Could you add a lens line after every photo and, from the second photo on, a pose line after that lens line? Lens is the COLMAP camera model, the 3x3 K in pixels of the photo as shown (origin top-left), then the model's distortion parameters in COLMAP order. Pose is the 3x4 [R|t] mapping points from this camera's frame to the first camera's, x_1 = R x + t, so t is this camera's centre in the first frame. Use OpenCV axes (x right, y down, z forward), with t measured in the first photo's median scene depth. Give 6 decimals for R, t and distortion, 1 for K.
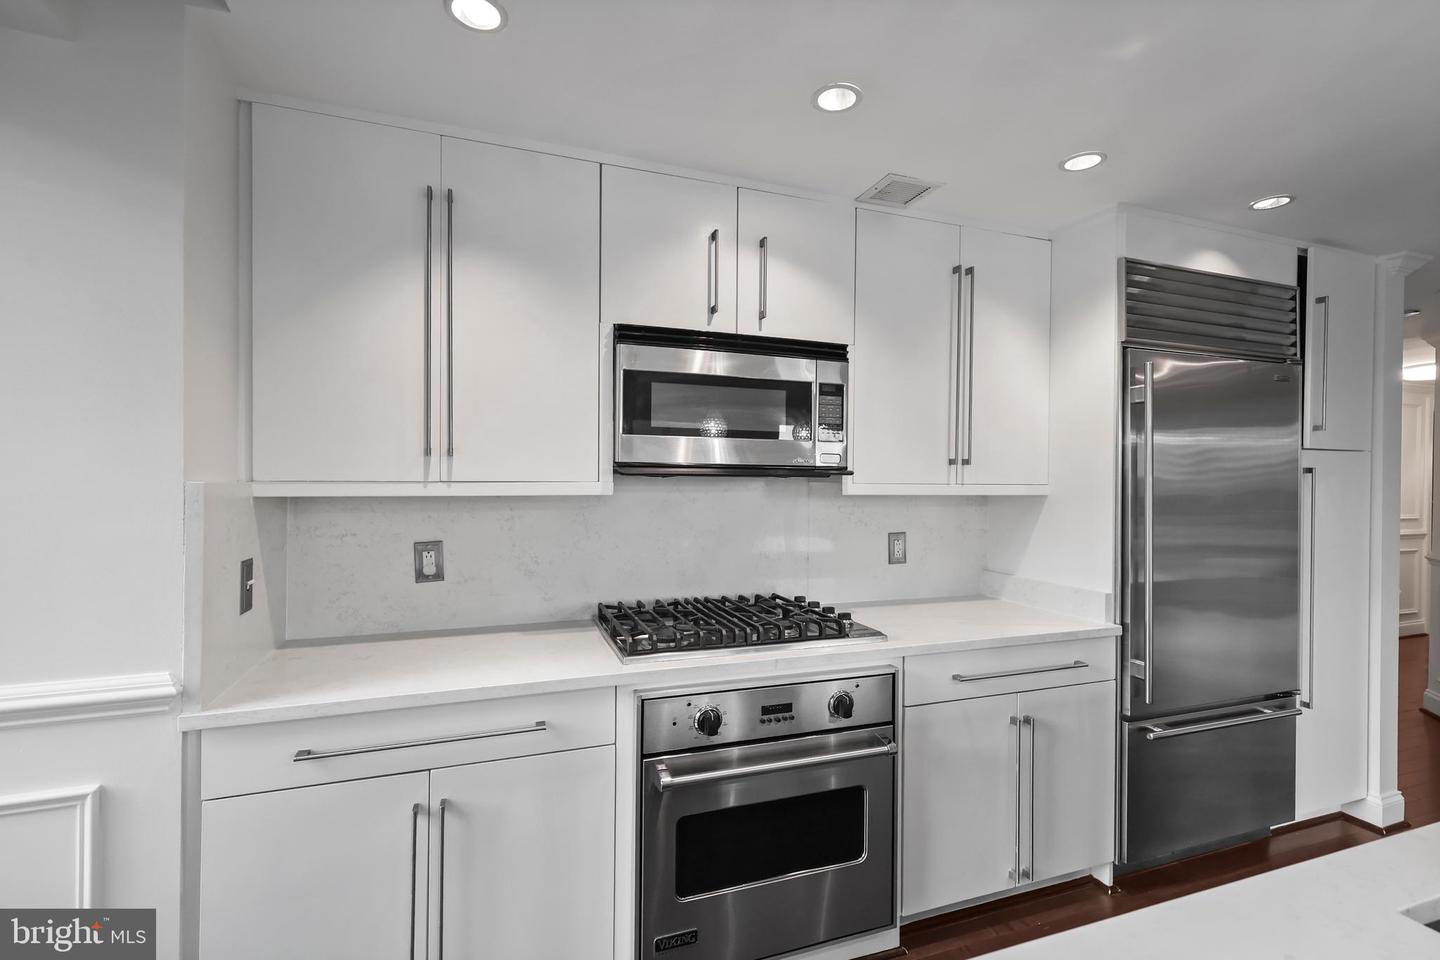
lens RADIAL K [[641.6, 0, 721.4], [0, 641.6, 487.6], [0, 0, 1]] dist [-0.000924, 0.000495]
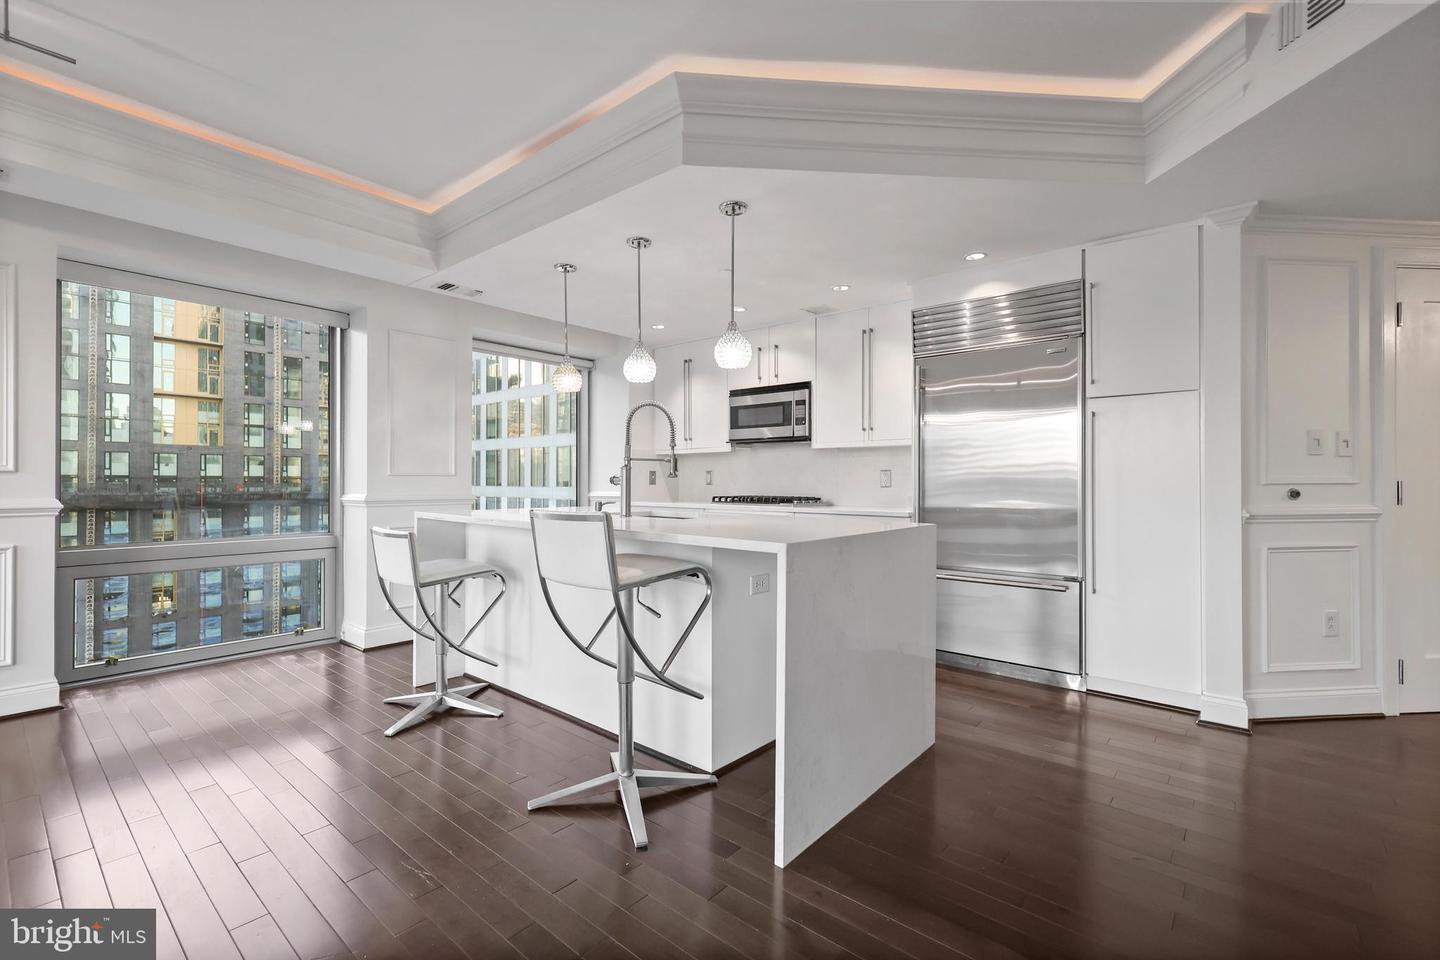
lens RADIAL K [[628.5, 0, 720.0], [0, 628.5, 480.0], [0, 0, 1]] dist [0.005124, -0.000341]
pose [[0.498564, -0.006948, -0.866825, 2.102981], [-0.007867, 0.999890, -0.012539, 0.166295], [0.866817, 0.013071, 0.498454, -0.395469]]
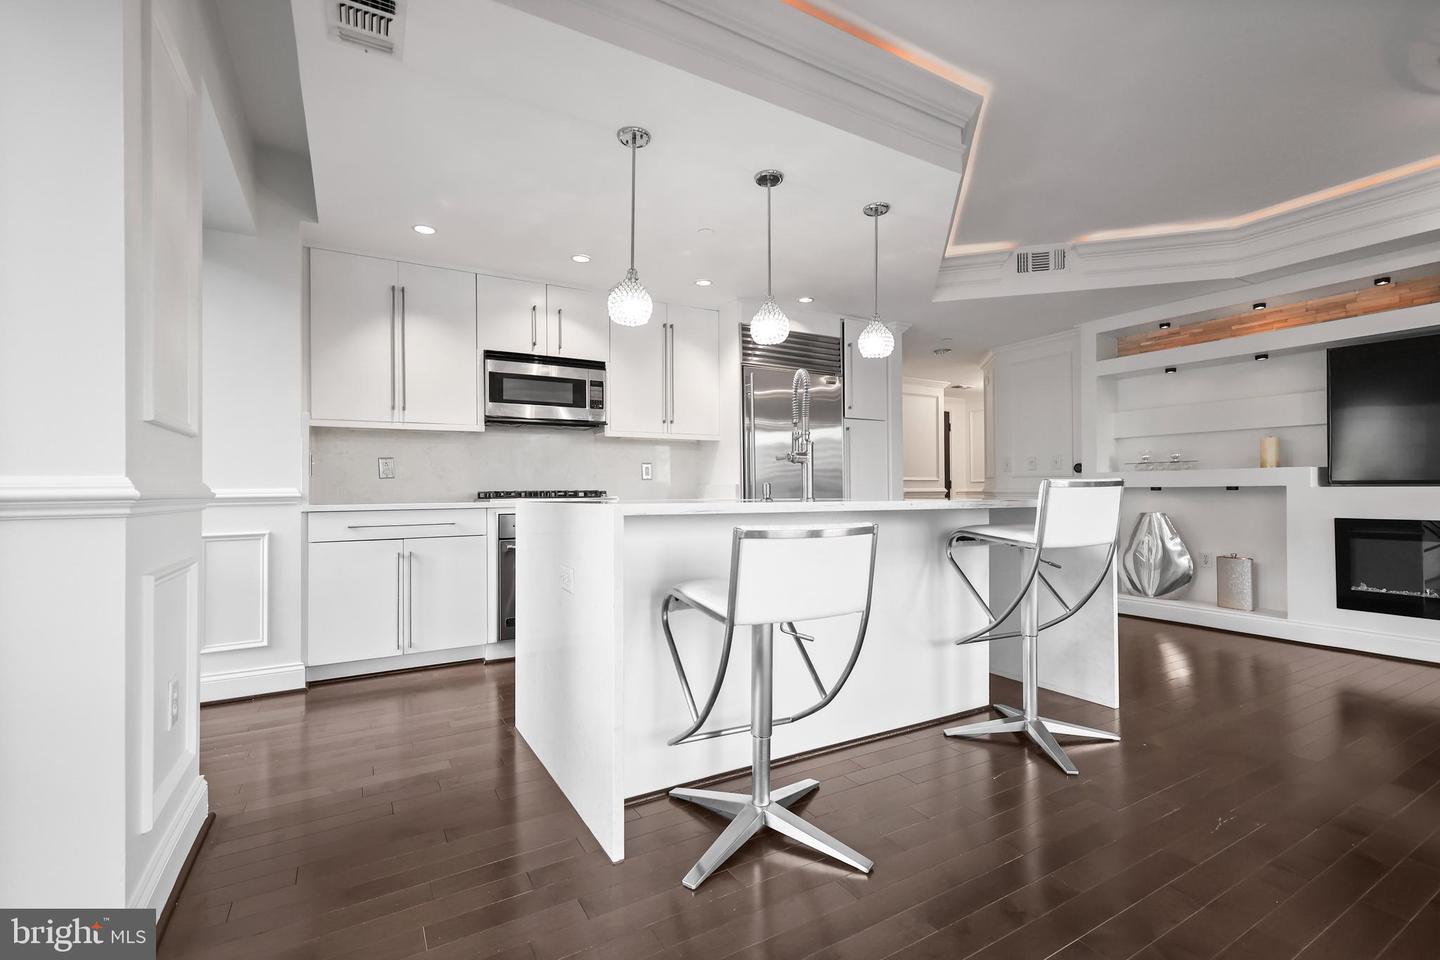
lens RADIAL K [[635.2, 0, 722.9], [0, 635.2, 490.6], [0, 0, 1]] dist [0.009341, 0.000014]
pose [[0.982021, -0.016475, 0.188051, 0.190925], [0.018787, 0.999768, -0.010515, 0.229886], [-0.187834, 0.013859, 0.982103, -1.124880]]
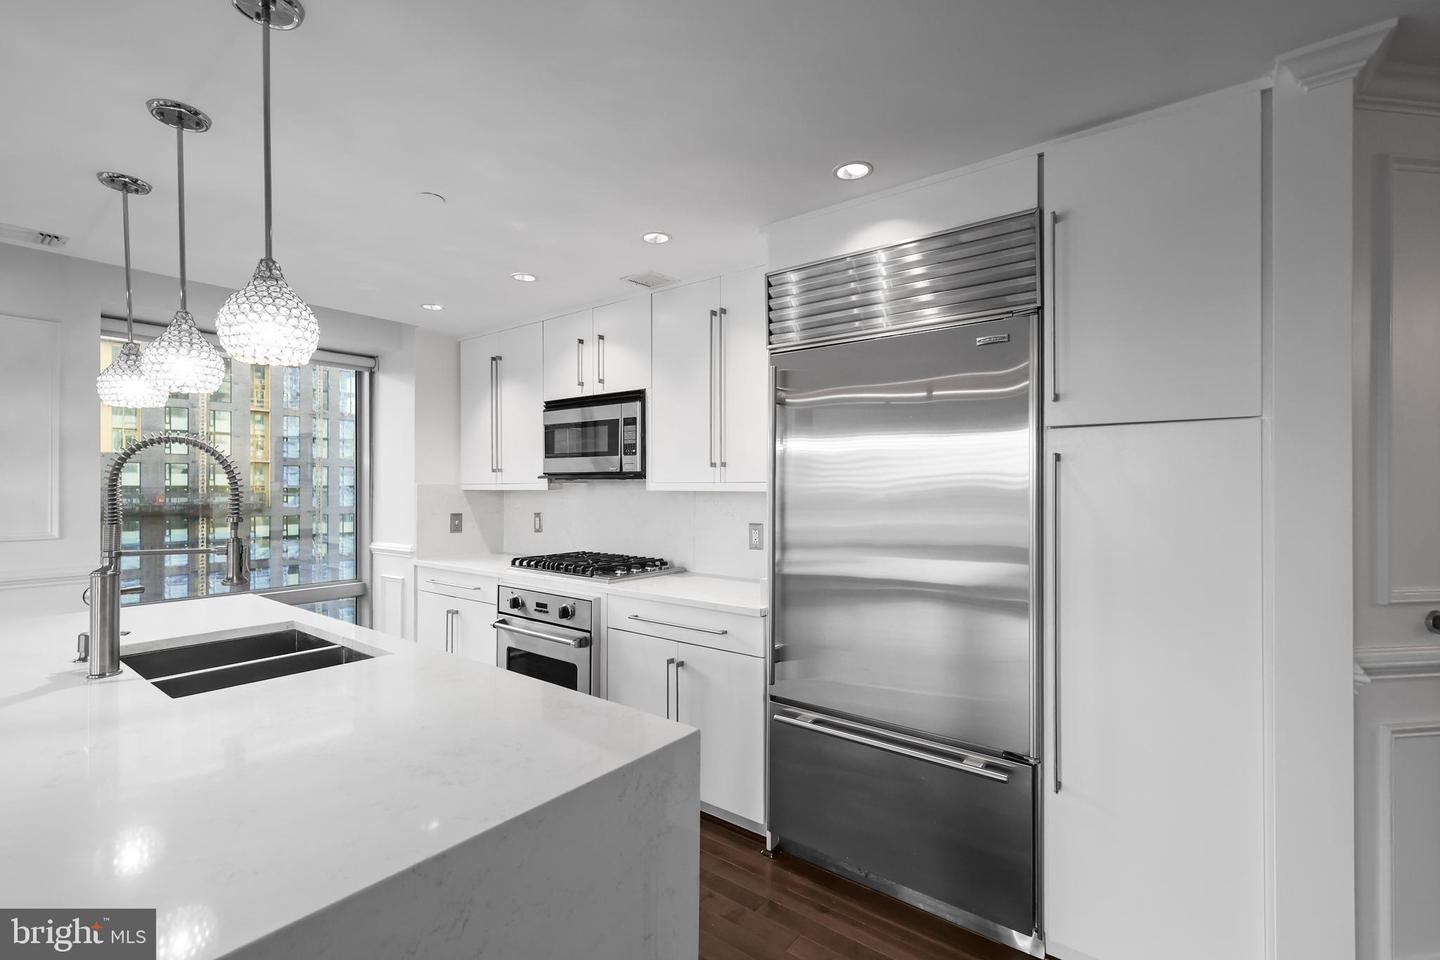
lens RADIAL K [[641.6, 0, 721.4], [0, 641.6, 487.6], [0, 0, 1]] dist [-0.000924, 0.000495]
pose [[0.537957, -0.005293, -0.842956, 1.669993], [-0.004901, 0.999944, -0.009406, 0.019400], [0.842958, 0.009191, 0.537901, 0.385611]]
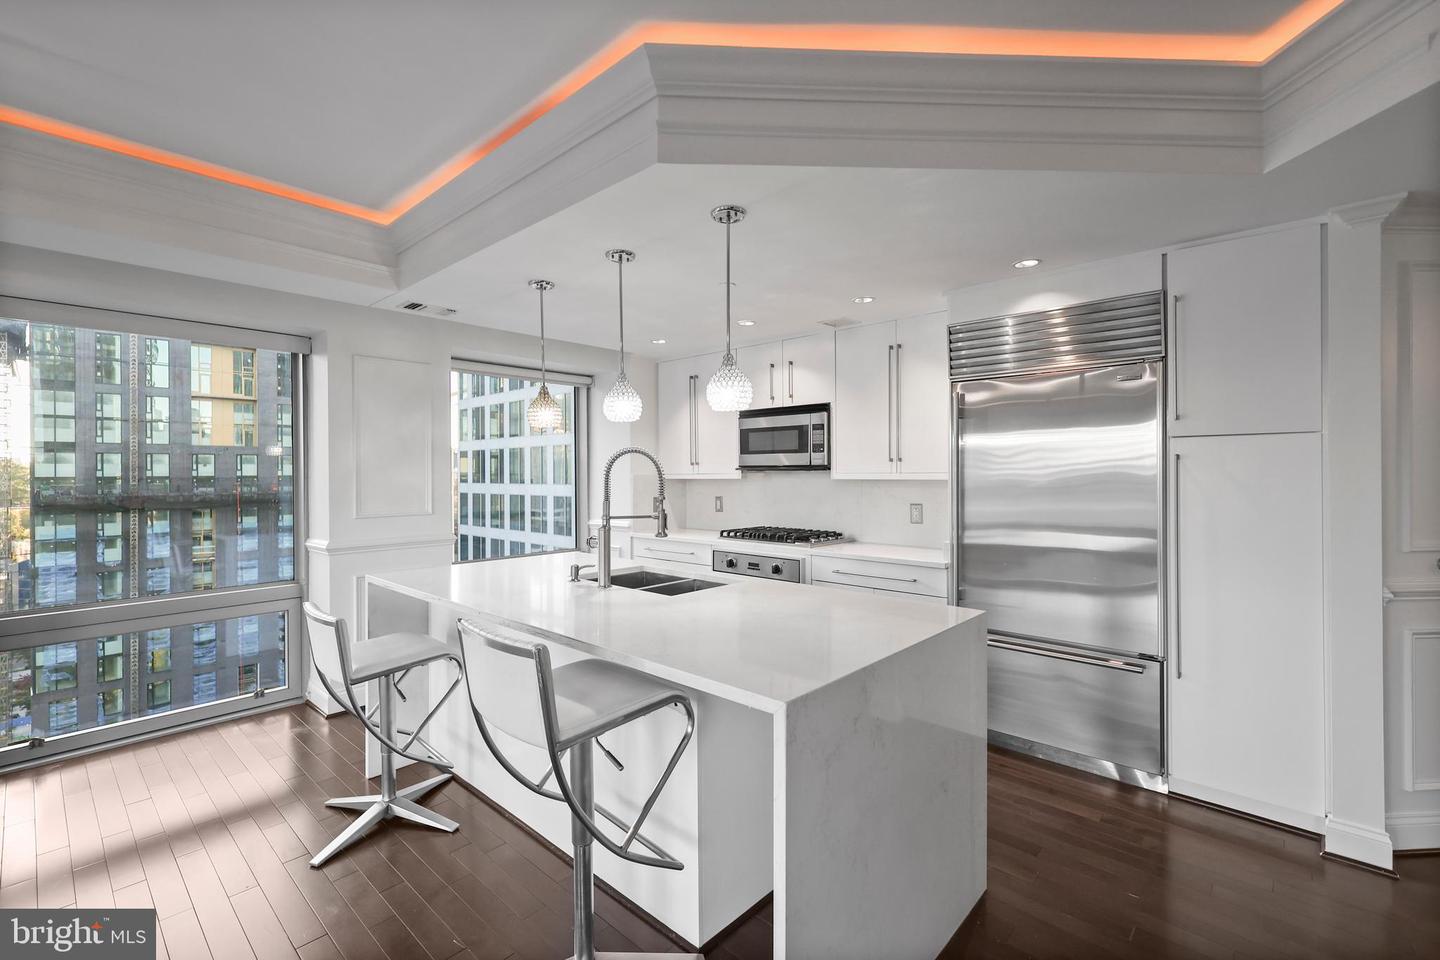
lens RADIAL K [[626.3, 0, 718.9], [0, 626.3, 476.6], [0, 0, 1]] dist [-0.000305, -0.000591]
pose [[0.463991, -0.004790, -0.885827, 1.888711], [-0.001219, 0.999981, -0.006045, 0.017576], [0.885839, 0.003885, 0.463977, -0.209888]]
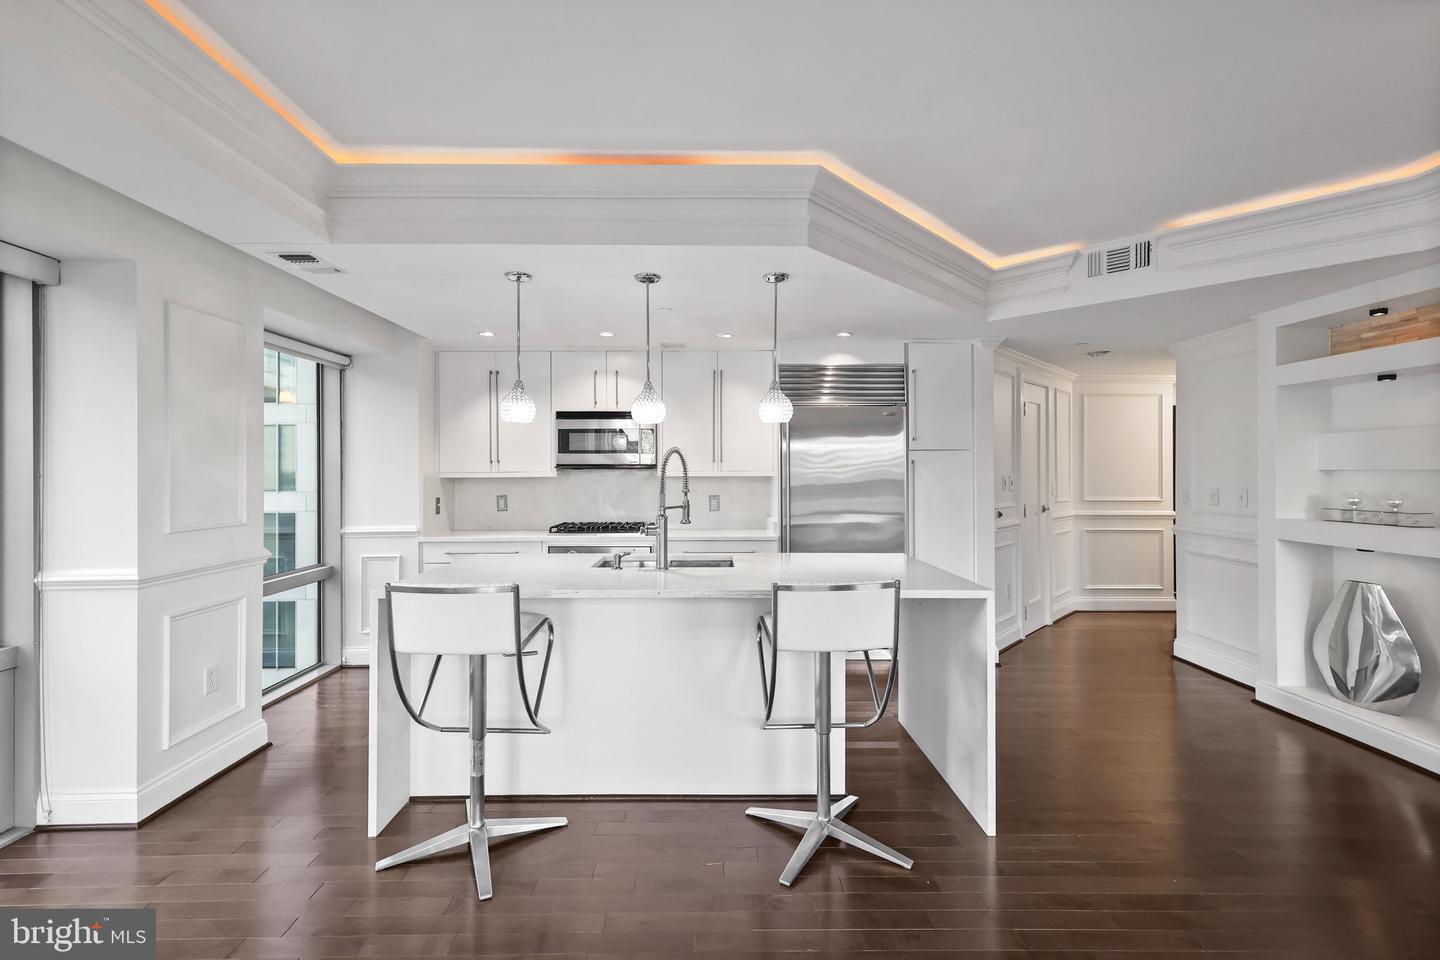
lens RADIAL K [[645.1, 0, 714.3], [0, 645.1, 475.3], [0, 0, 1]] dist [0.011659, 0.000154]
pose [[0.945289, -0.008905, -0.326114, 1.246798], [0.007496, 0.999956, -0.005577, 0.024507], [0.326149, 0.002827, 0.945314, -1.229651]]
